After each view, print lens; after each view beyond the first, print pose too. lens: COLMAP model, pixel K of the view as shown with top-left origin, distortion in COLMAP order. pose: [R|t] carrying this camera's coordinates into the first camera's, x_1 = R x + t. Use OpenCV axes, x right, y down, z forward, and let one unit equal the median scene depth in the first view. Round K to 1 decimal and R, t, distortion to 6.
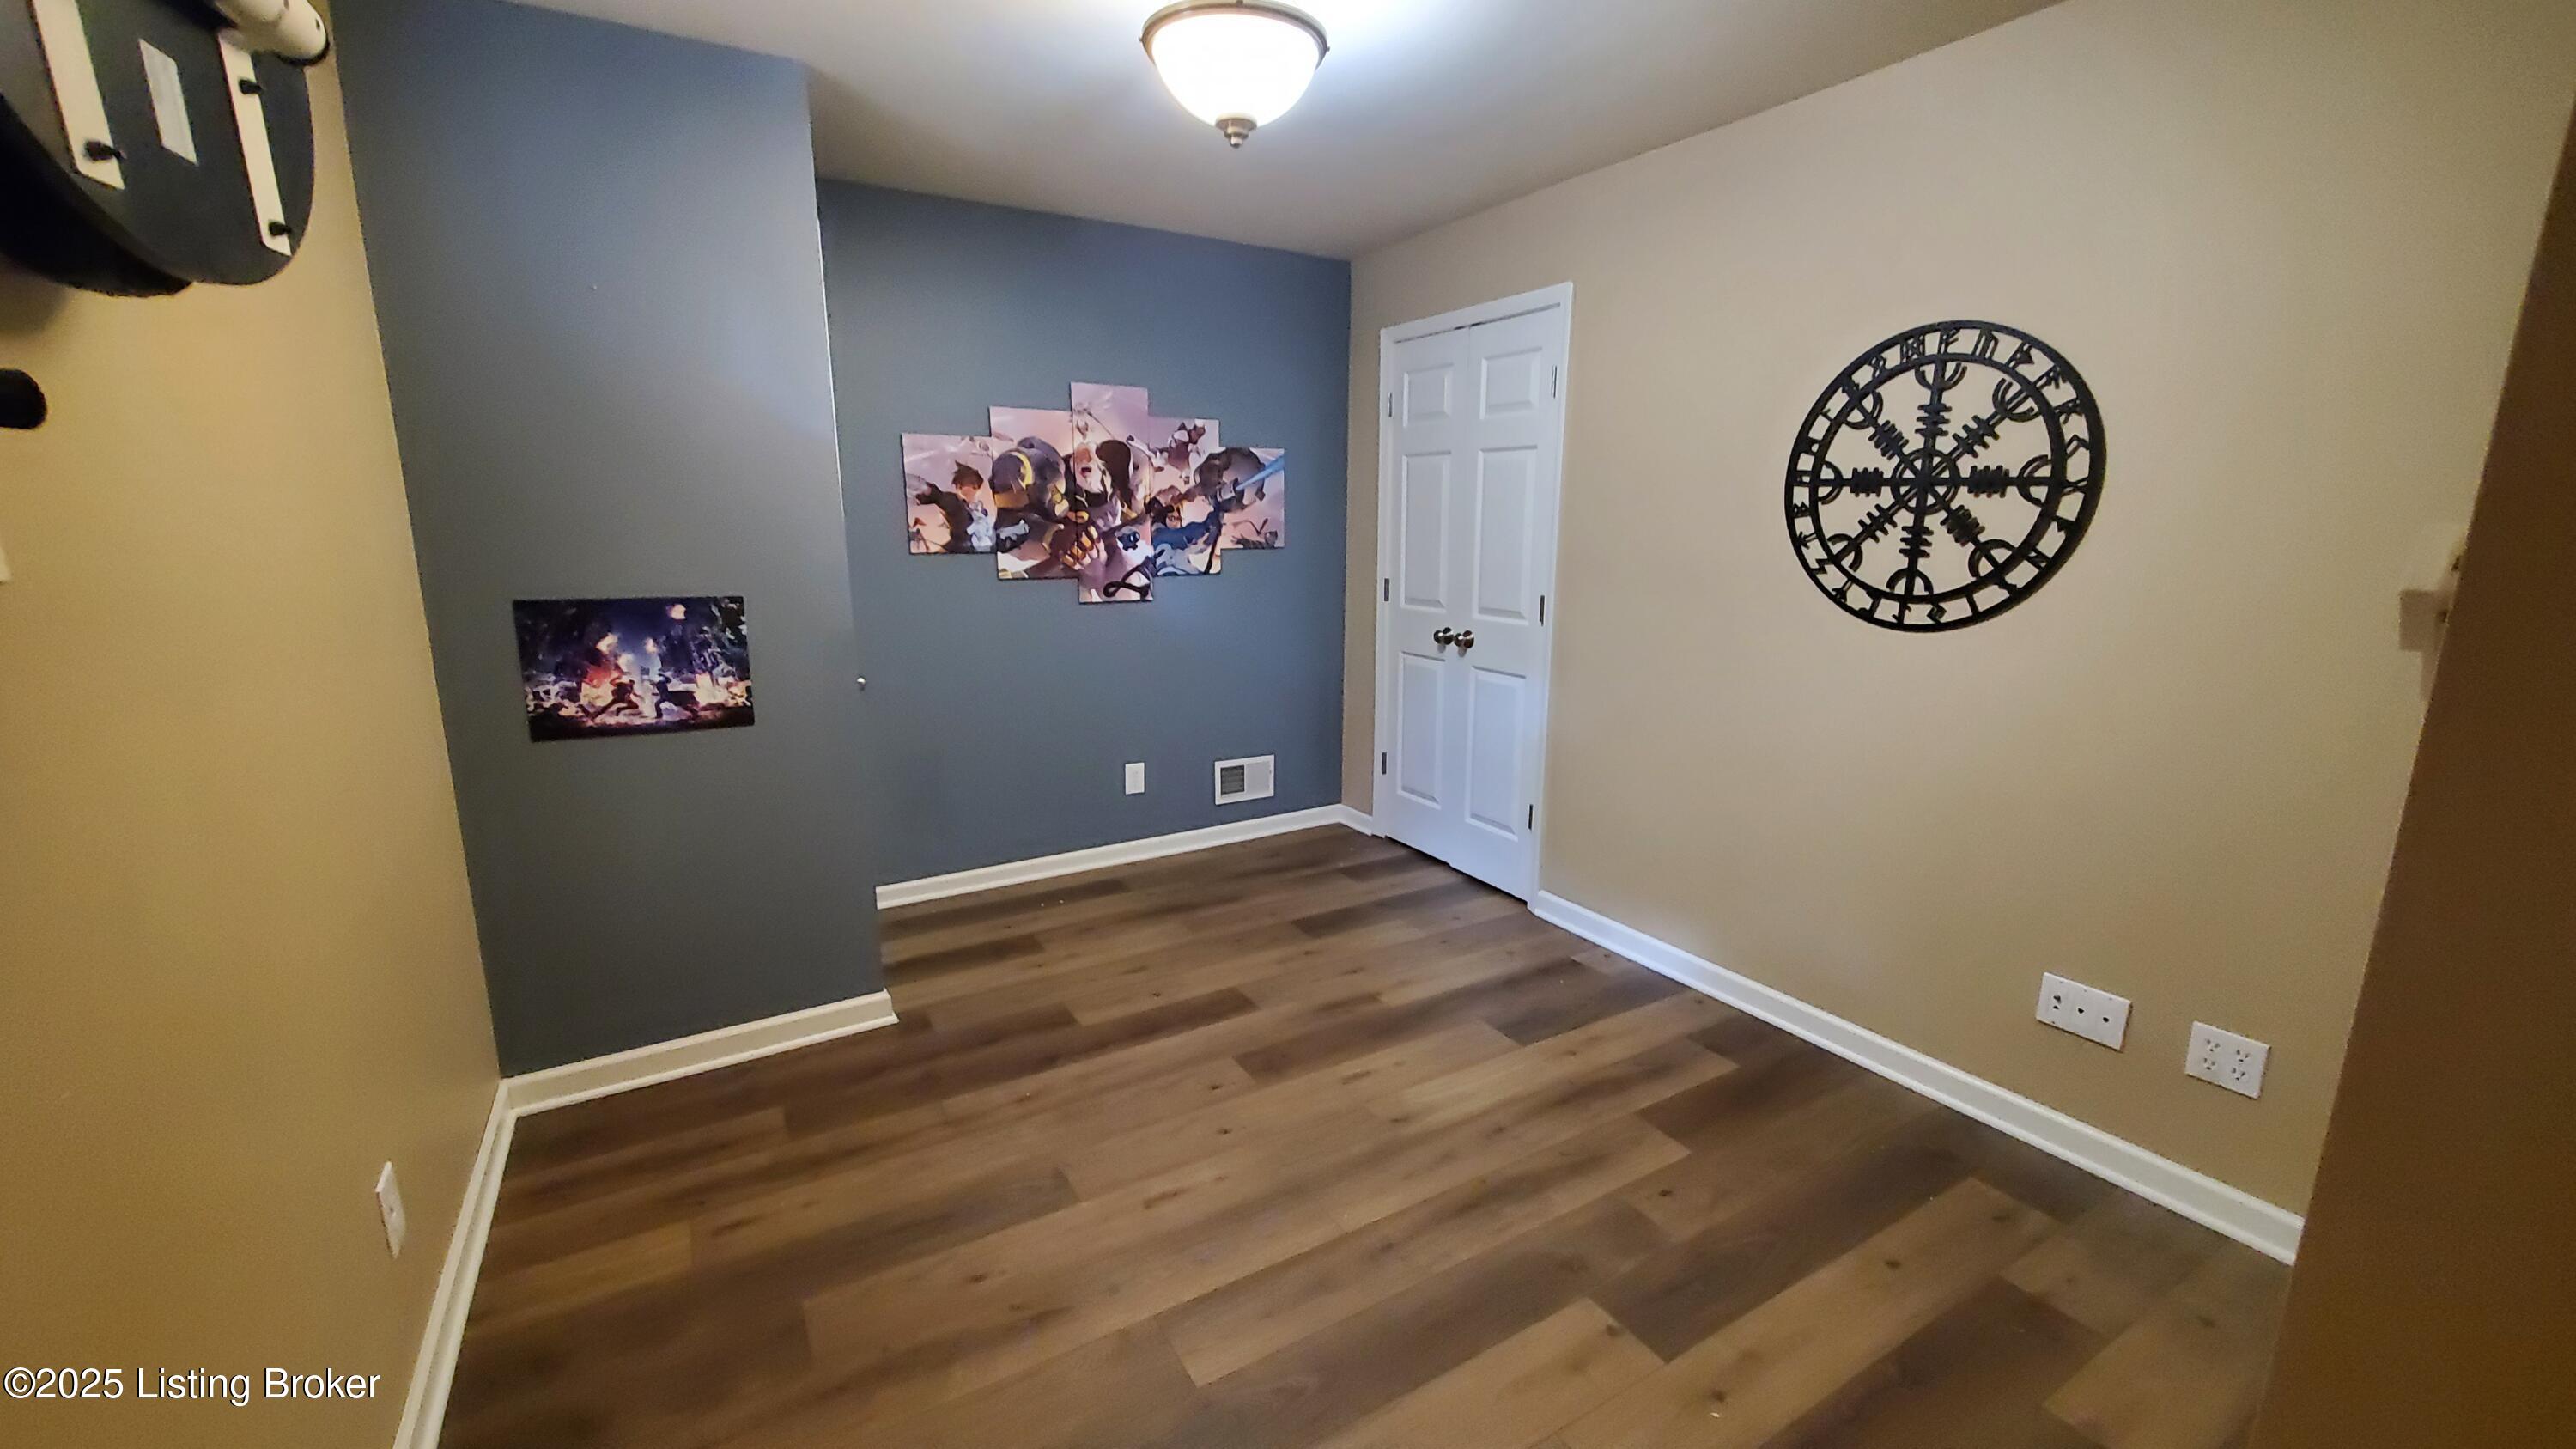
lens RADIAL K [[1038.1, 0, 1304.6], [0, 1038.1, 732.6], [0, 0, 1]] dist [0.002158, 0.000143]
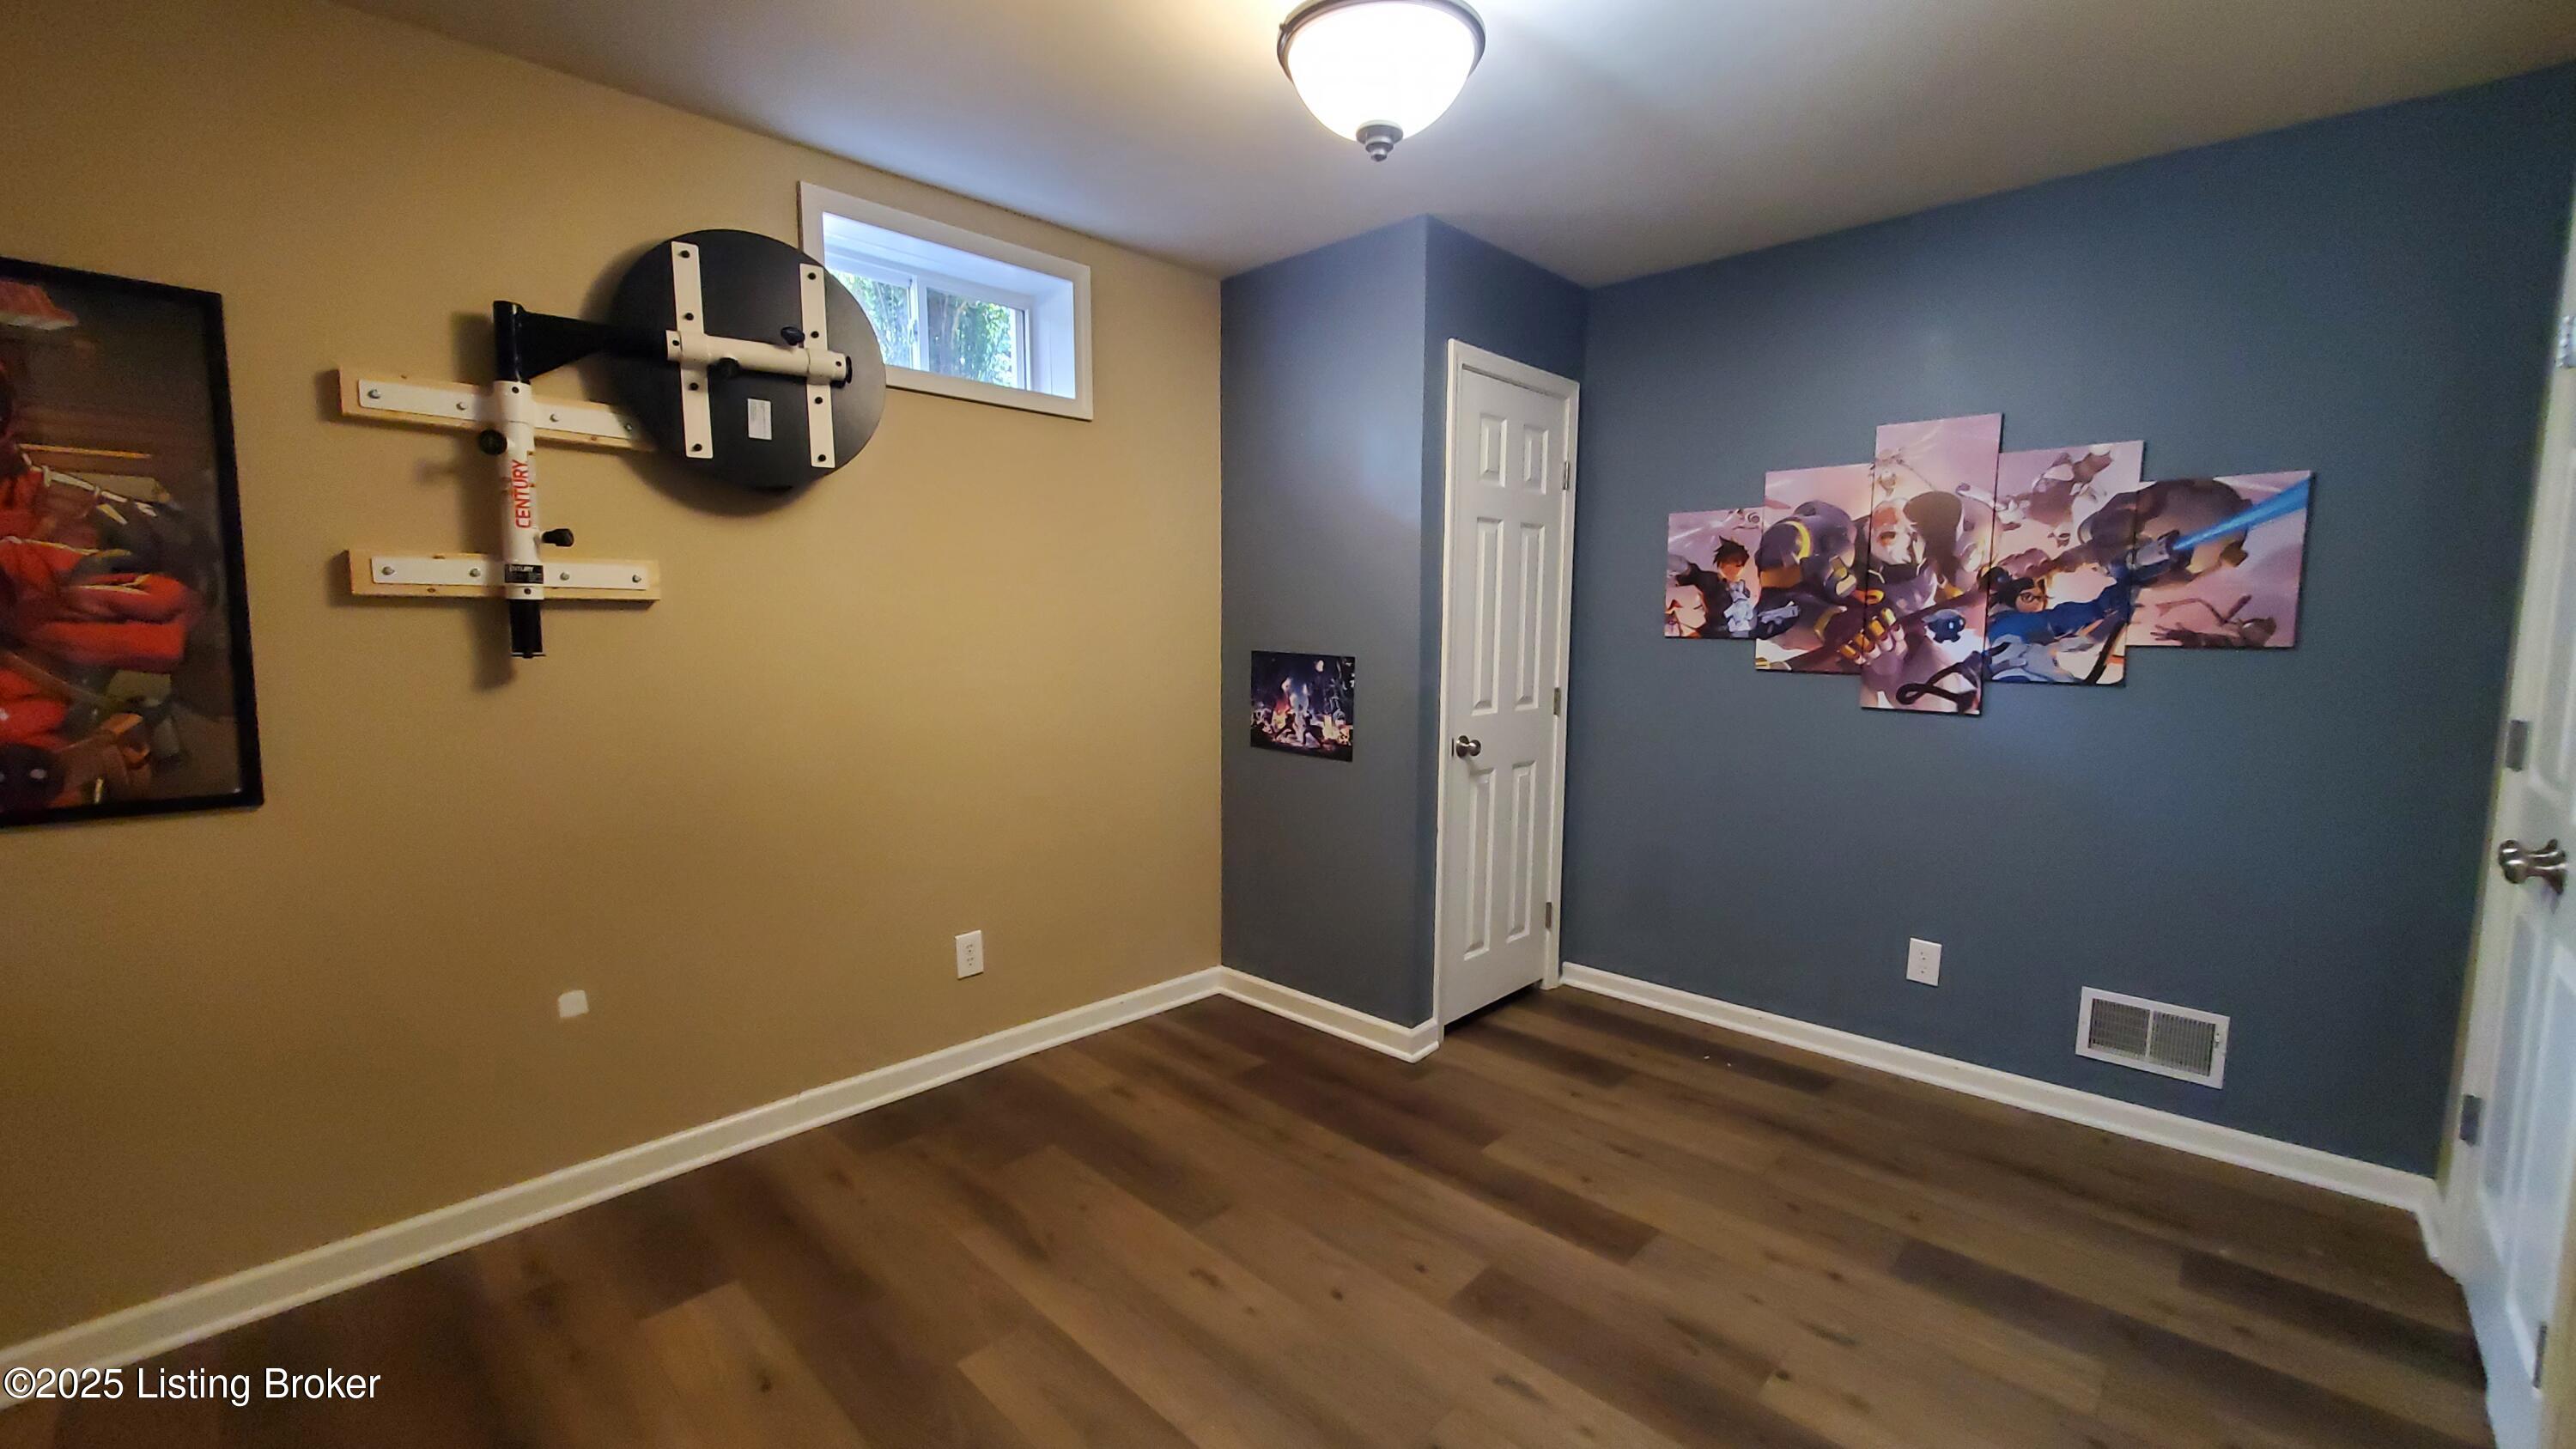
lens RADIAL K [[1038.1, 0, 1304.6], [0, 1038.1, 732.6], [0, 0, 1]] dist [0.002158, 0.000143]
pose [[0.250507, 0.105950, -0.962300, 0.431515], [-0.205423, 0.977176, 0.054112, -0.065601], [0.946070, 0.184123, 0.266554, 0.421124]]
